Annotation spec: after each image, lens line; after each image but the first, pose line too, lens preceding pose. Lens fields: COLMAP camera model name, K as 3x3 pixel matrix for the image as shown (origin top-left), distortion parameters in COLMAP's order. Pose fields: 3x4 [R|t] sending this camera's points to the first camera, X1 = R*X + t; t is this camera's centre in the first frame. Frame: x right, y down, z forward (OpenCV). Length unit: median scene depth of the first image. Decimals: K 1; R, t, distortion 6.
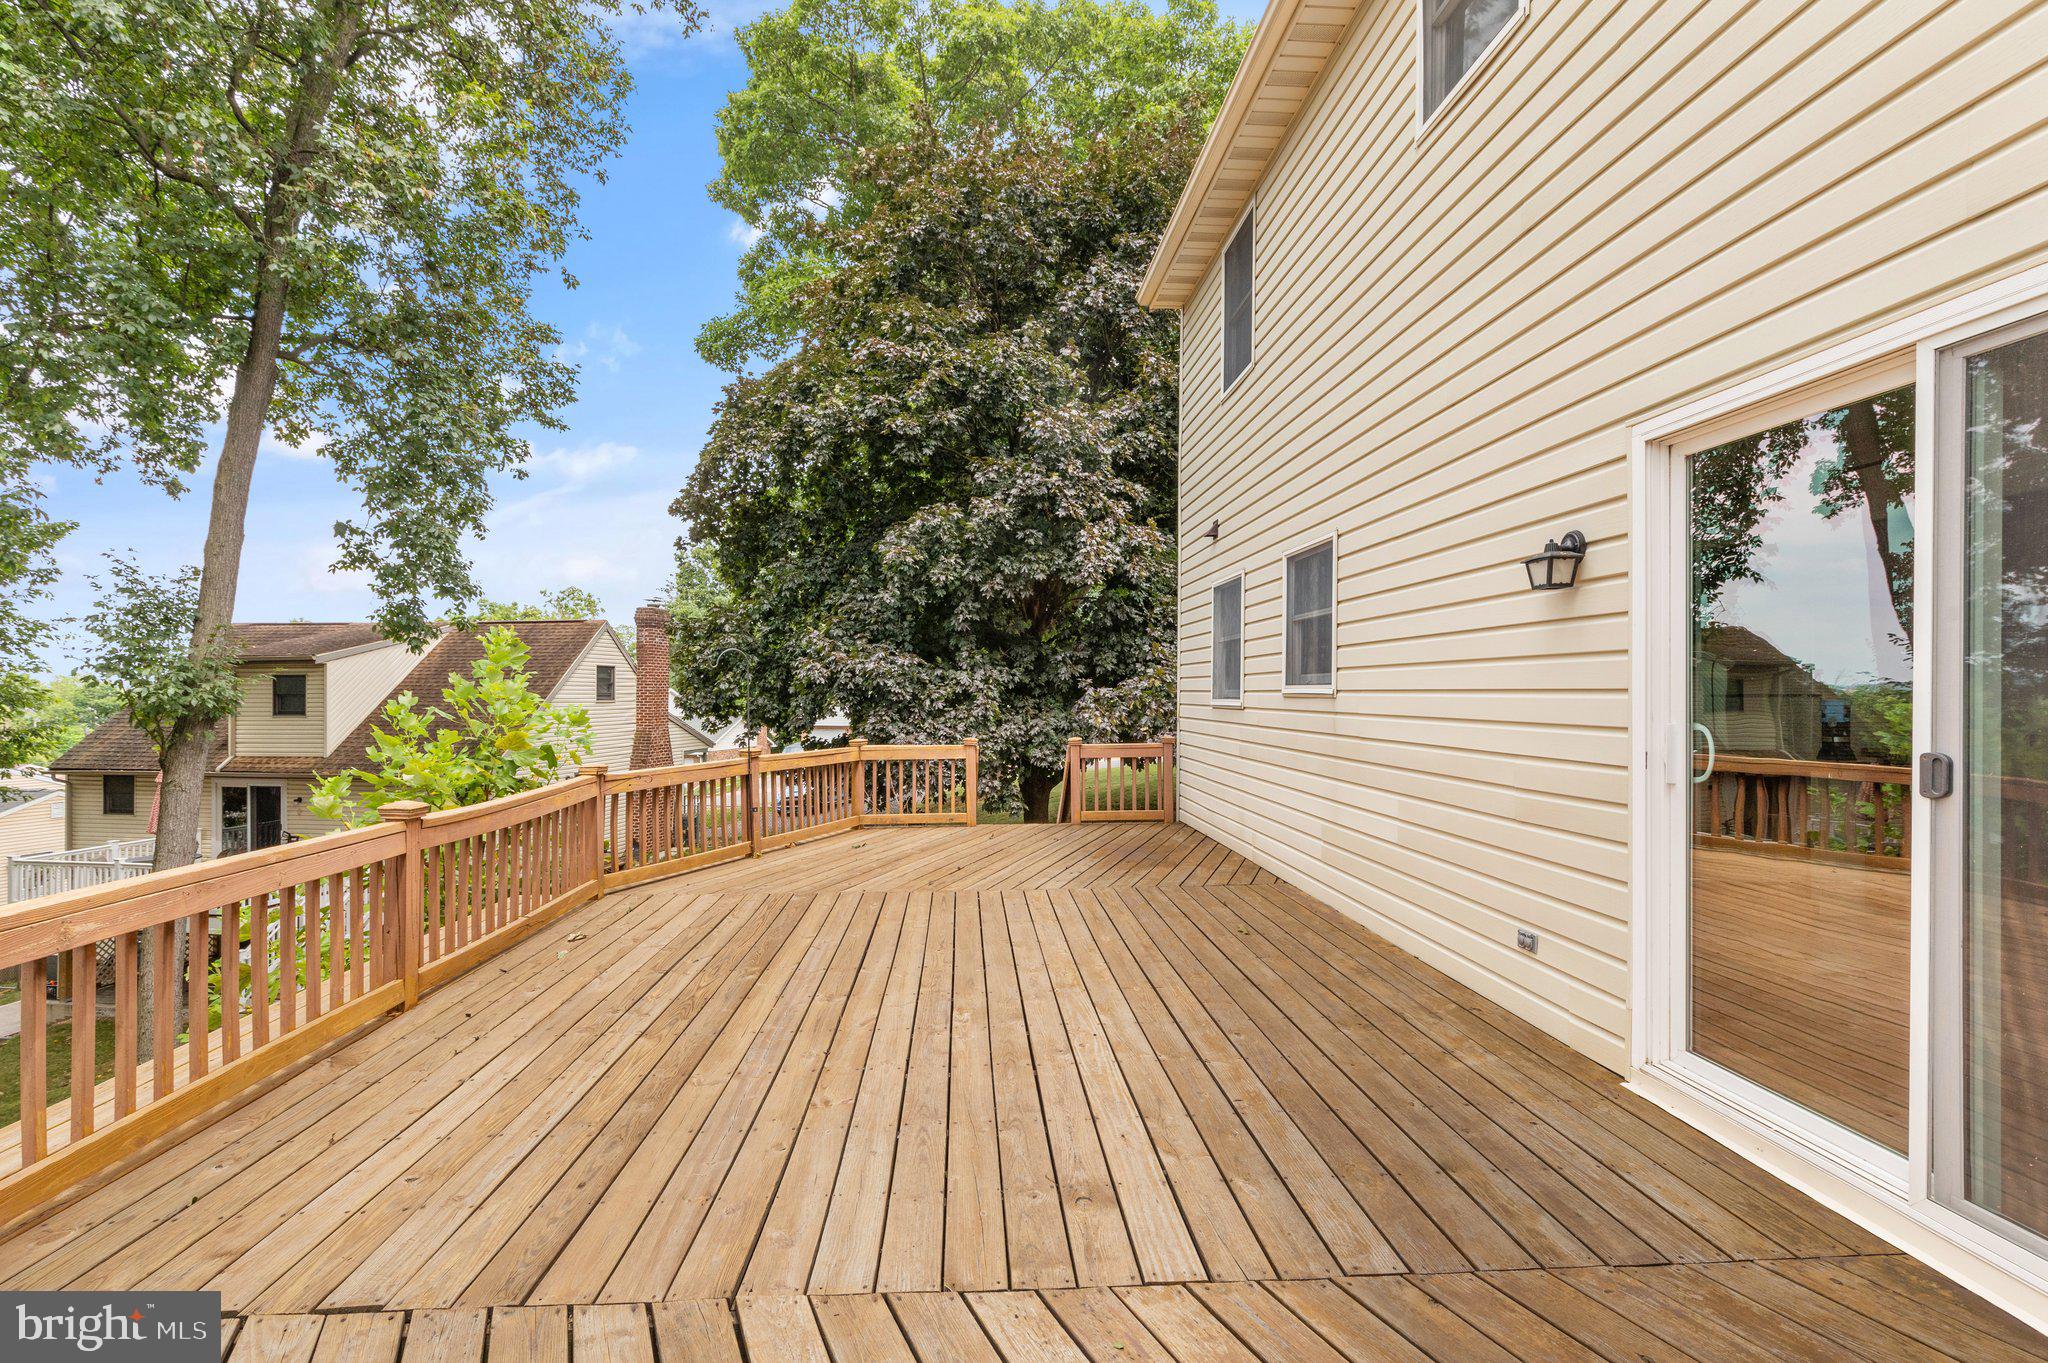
lens RADIAL K [[925.3, 0, 1024.0], [0, 925.3, 691.8], [0, 0, 1]] dist [0.007093, -0.001083]
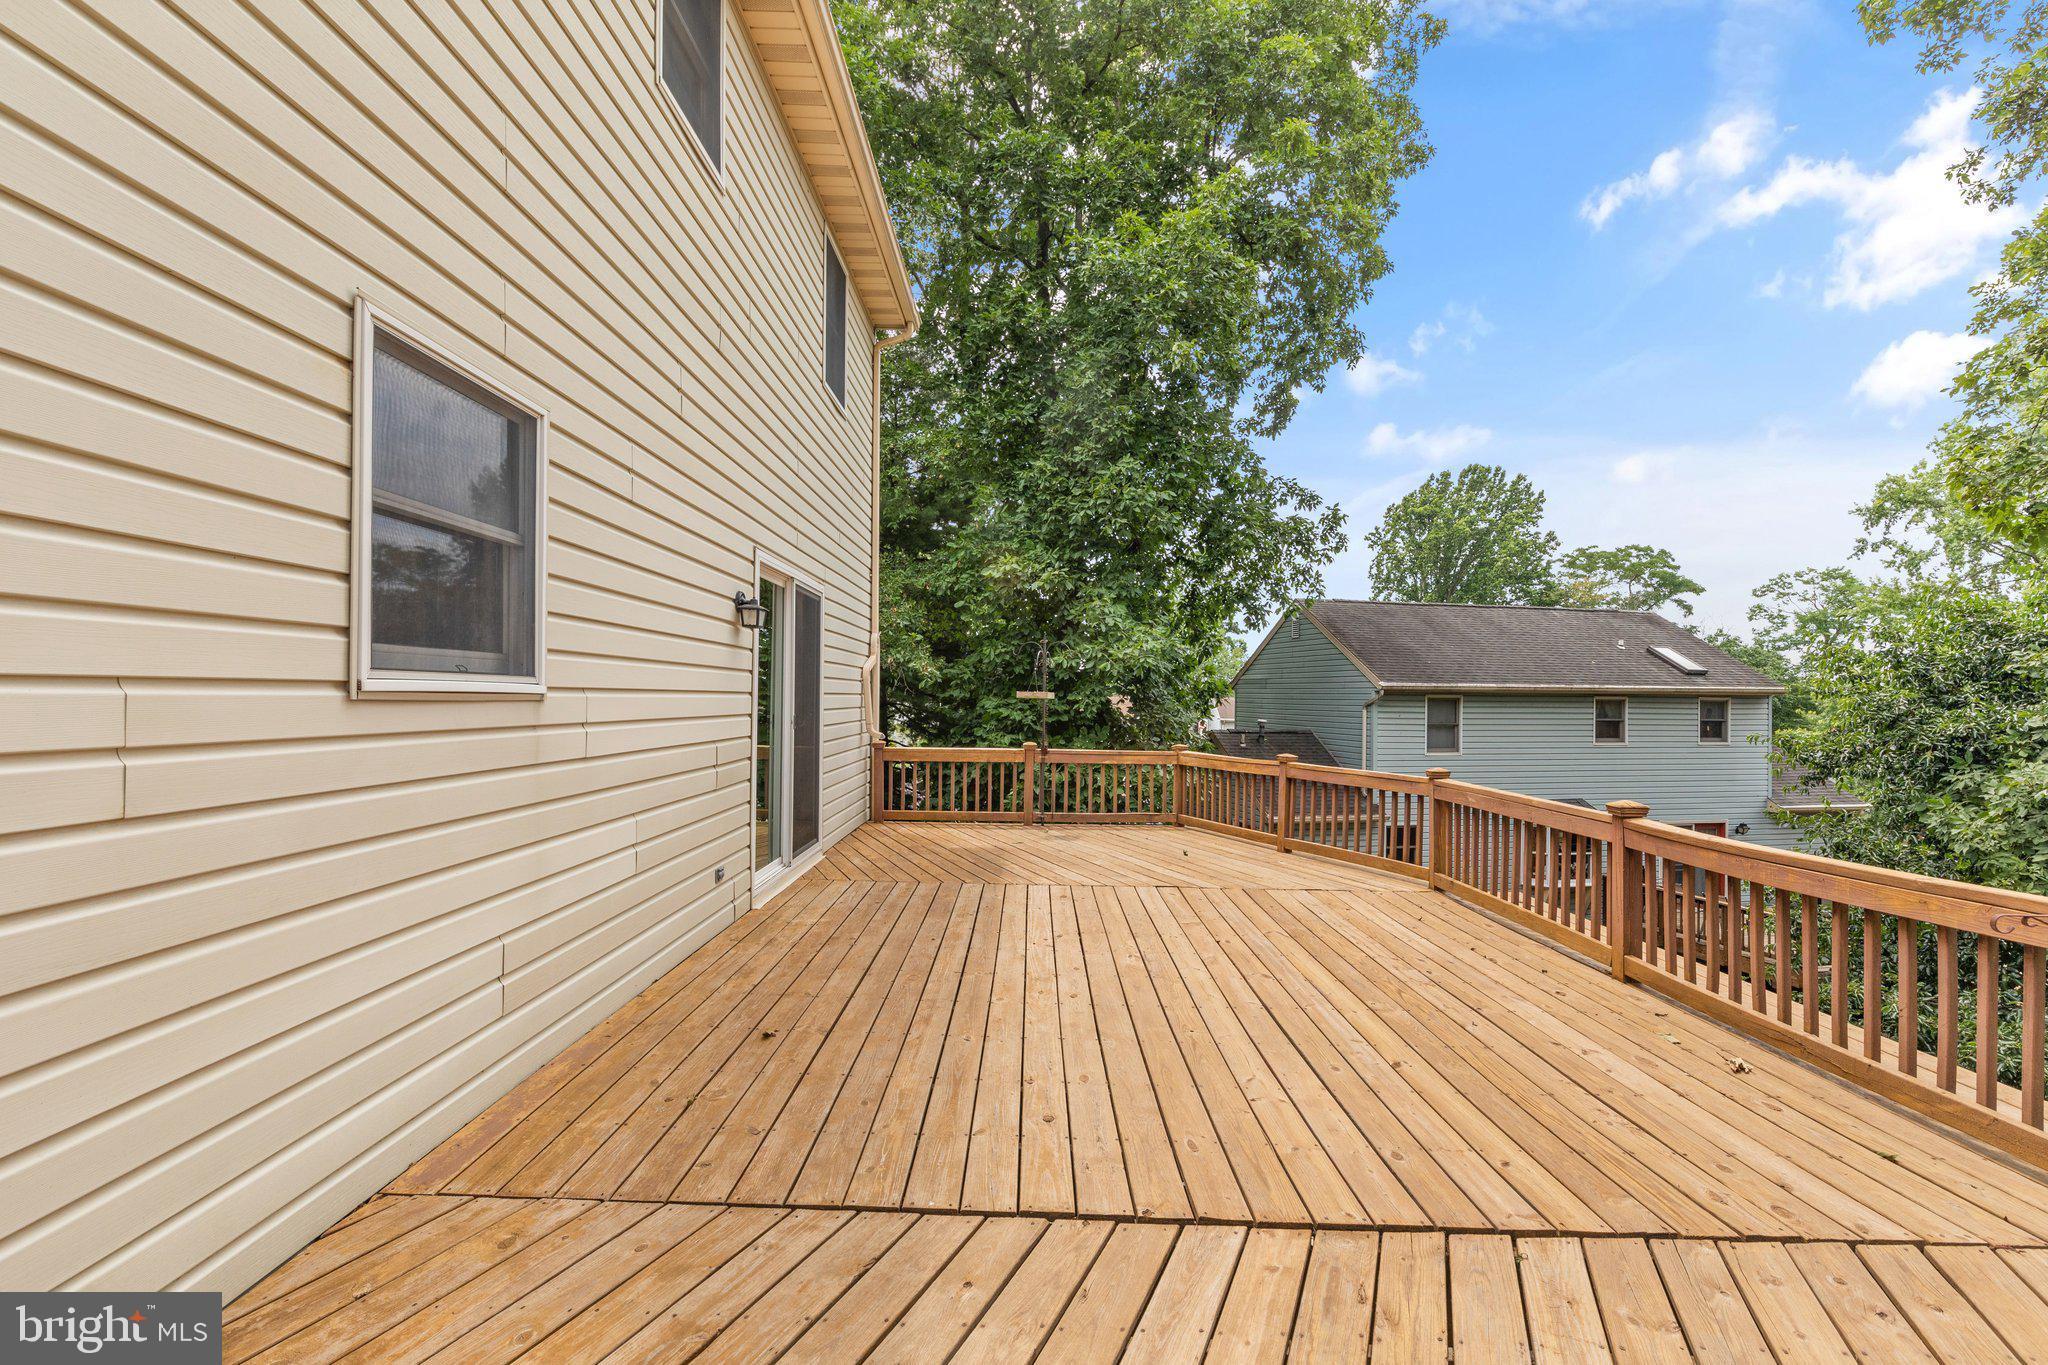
lens RADIAL K [[925.3, 0, 1018.5], [0, 925.3, 689.9], [0, 0, 1]] dist [0.007093, -0.001083]
pose [[-0.996449, -0.013707, 0.083080, -0.007856], [-0.014586, 0.999844, -0.009987, 0.002471], [-0.082930, -0.011163, -0.996493, 1.956898]]
